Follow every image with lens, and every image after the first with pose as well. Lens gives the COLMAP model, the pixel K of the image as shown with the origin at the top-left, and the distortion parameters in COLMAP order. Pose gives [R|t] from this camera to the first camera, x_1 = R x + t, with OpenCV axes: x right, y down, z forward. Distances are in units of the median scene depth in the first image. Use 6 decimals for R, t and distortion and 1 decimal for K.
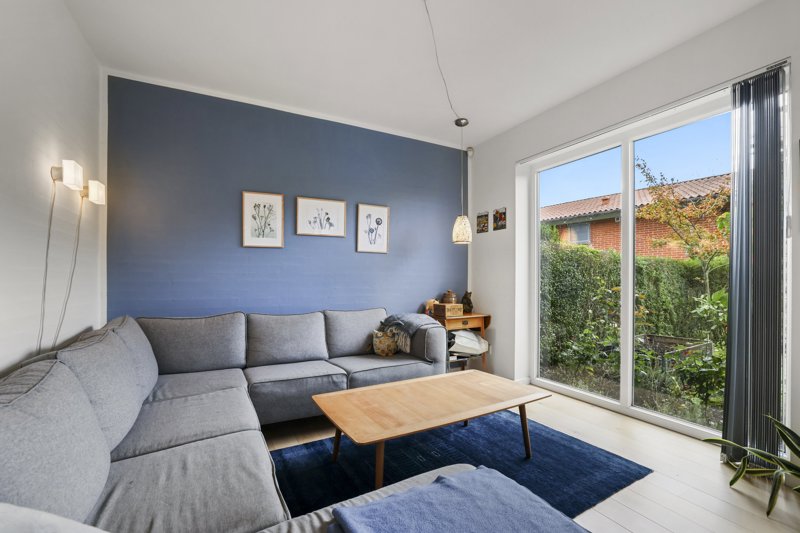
lens RADIAL K [[357.5, 0, 403.6], [0, 357.5, 283.5], [0, 0, 1]] dist [-0.027370, 0.004364]
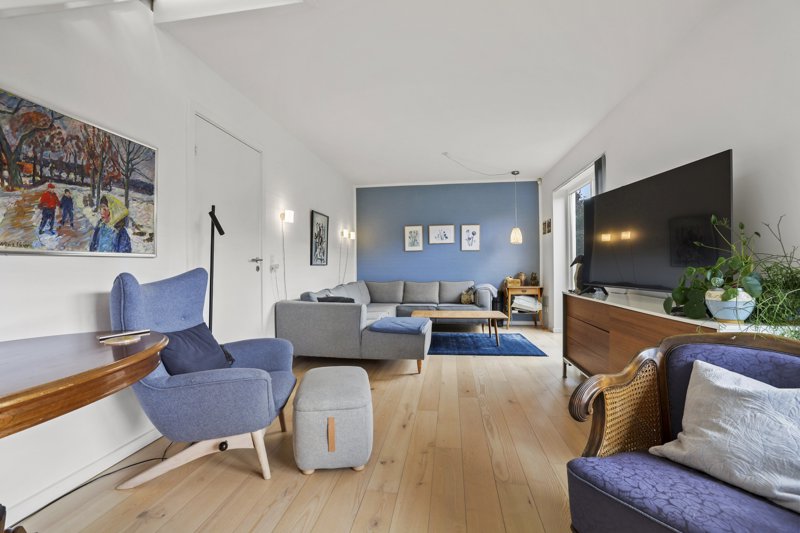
lens RADIAL K [[343.0, 0, 398.9], [0, 343.0, 266.6], [0, 0, 1]] dist [-0.033666, 0.005978]
pose [[0.812266, -0.009314, -0.583213, 0.721849], [0.003507, 0.999932, -0.011084, 0.014554], [0.583277, 0.006957, 0.812244, -0.716984]]
